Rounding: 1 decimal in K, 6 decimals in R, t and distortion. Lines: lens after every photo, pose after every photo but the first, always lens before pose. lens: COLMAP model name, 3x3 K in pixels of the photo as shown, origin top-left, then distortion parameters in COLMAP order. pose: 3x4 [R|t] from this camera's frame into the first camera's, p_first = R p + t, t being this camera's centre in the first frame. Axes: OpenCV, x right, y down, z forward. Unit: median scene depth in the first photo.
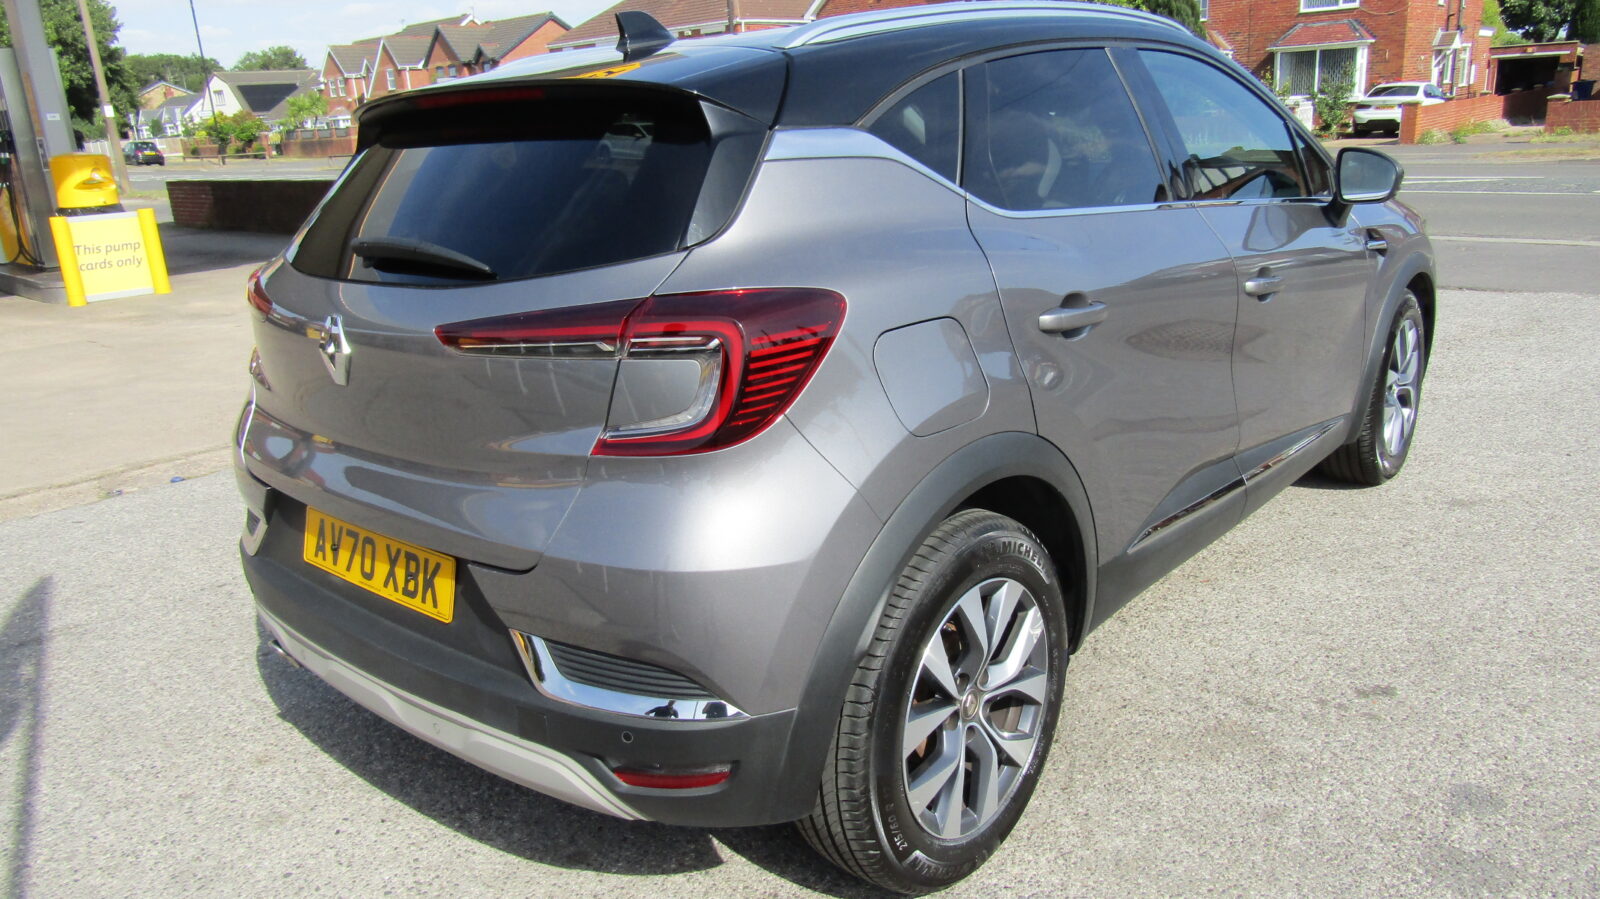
lens RADIAL K [[1129.8, 0, 800.2], [0, 1129.8, 450.7], [0, 0, 1]] dist [-0.010553, -0.003153]
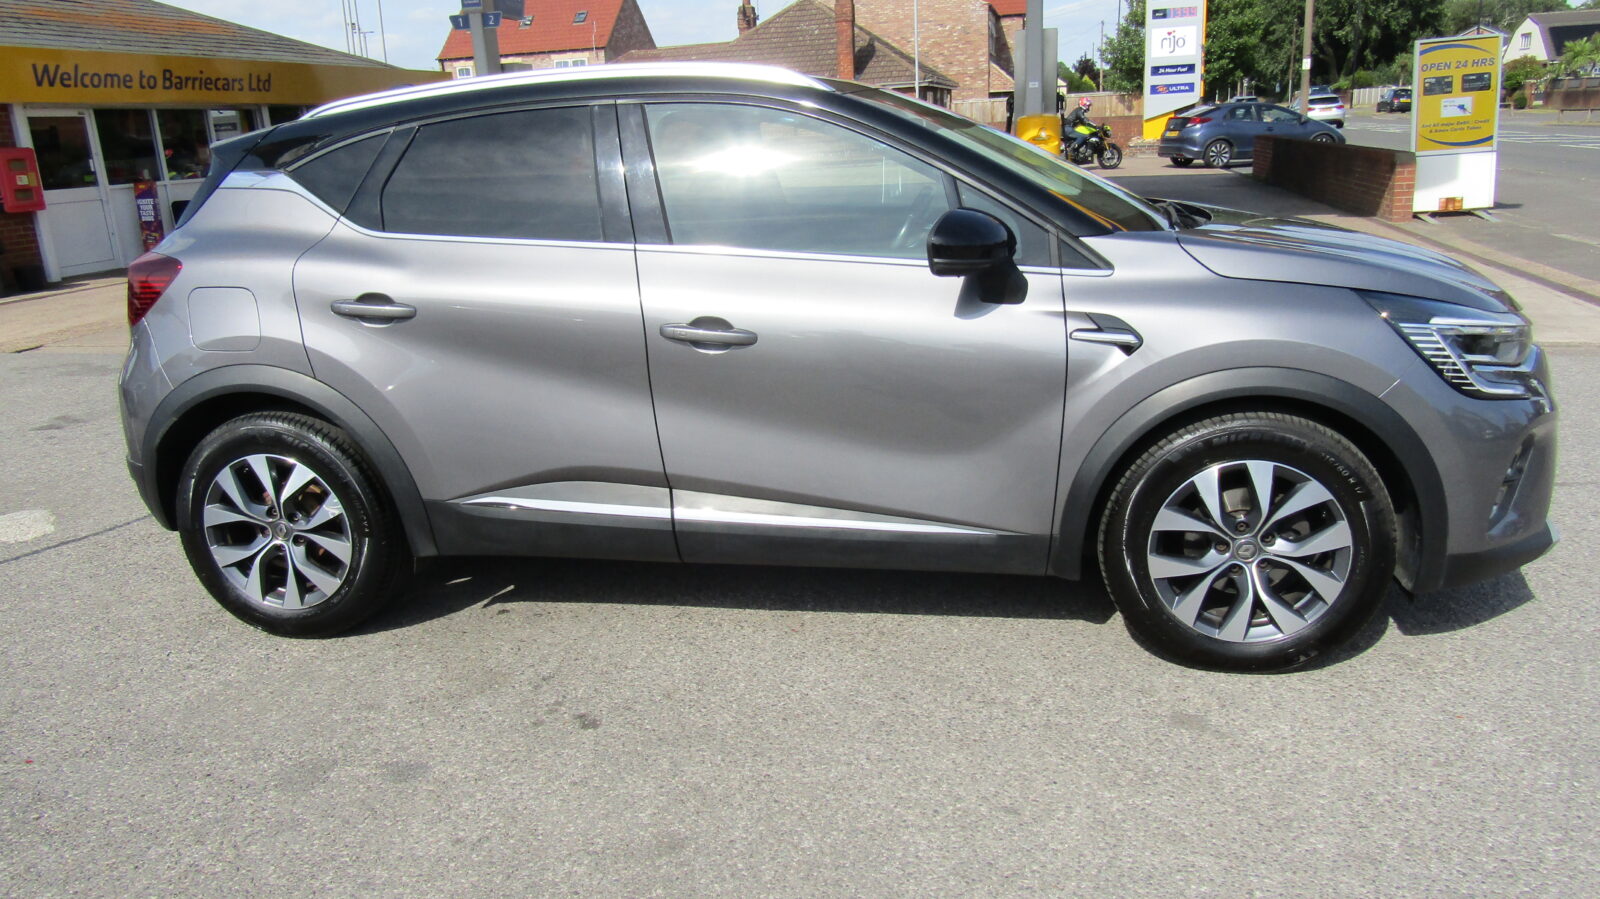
lens RADIAL K [[1129.8, 0, 802.7], [0, 1129.8, 452.0], [0, 0, 1]] dist [-0.010553, -0.003153]
pose [[0.516309, 0.268458, -0.813237, 1.419046], [-0.229597, 0.958226, 0.170554, -0.259815], [0.825051, 0.098658, 0.556378, 0.548544]]
